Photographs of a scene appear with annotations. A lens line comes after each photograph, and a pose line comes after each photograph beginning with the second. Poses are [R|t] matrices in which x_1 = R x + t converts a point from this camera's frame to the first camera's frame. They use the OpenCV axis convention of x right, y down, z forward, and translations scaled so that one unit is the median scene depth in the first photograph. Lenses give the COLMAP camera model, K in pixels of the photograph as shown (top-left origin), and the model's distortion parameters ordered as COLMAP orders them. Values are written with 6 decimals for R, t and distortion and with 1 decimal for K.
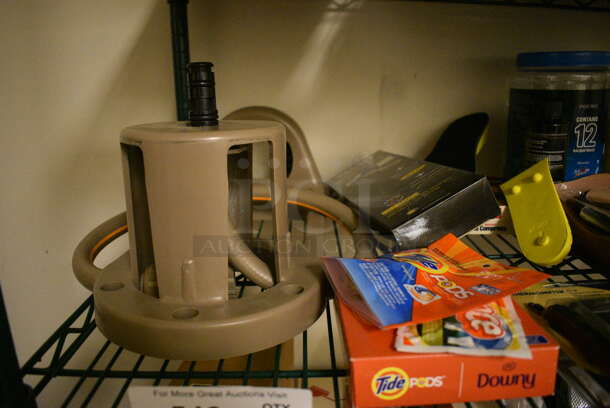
lens RADIAL K [[466.8, 0, 305.0], [0, 466.8, 204.0], [0, 0, 1]] dist [-0.105275, 0.010999]
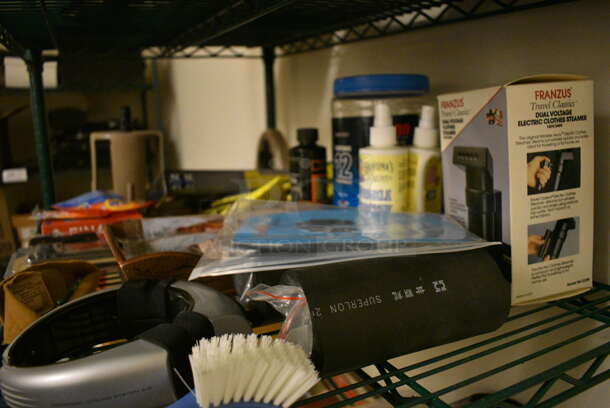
lens RADIAL K [[466.8, 0, 305.0], [0, 466.8, 204.0], [0, 0, 1]] dist [-0.105275, 0.010999]
pose [[0.447769, 0.175081, -0.876841, 1.731461], [-0.228519, 0.970483, 0.077083, -0.154517], [0.864455, 0.165859, 0.474561, 0.554748]]
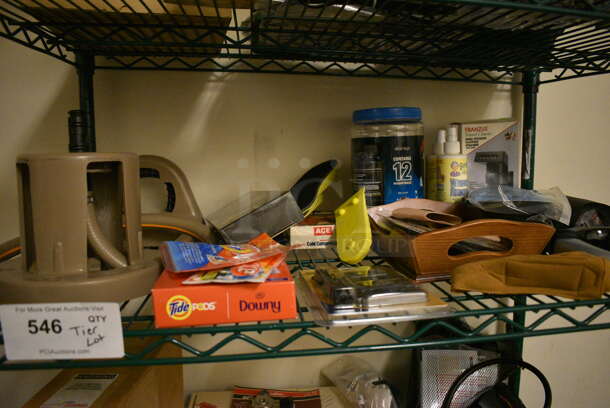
lens RADIAL K [[466.8, 0, 305.0], [0, 466.8, 204.0], [0, 0, 1]] dist [-0.105275, 0.010999]
pose [[0.993043, -0.012027, 0.117136, 0.225224], [0.030258, 0.987430, -0.155132, 0.161949], [-0.113798, 0.157597, 0.980925, -0.308434]]
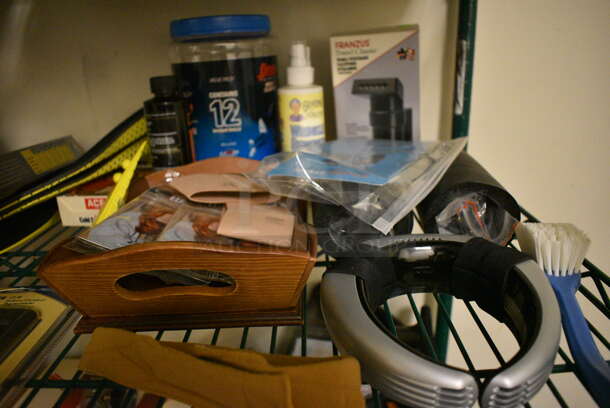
lens RADIAL K [[466.8, 0, 305.0], [0, 466.8, 204.0], [0, 0, 1]] dist [-0.105275, 0.010999]
pose [[0.999882, -0.015360, -0.000193, 0.917315], [0.015349, 0.998511, 0.052354, -0.023361], [-0.000611, -0.052351, 0.998629, 0.094203]]
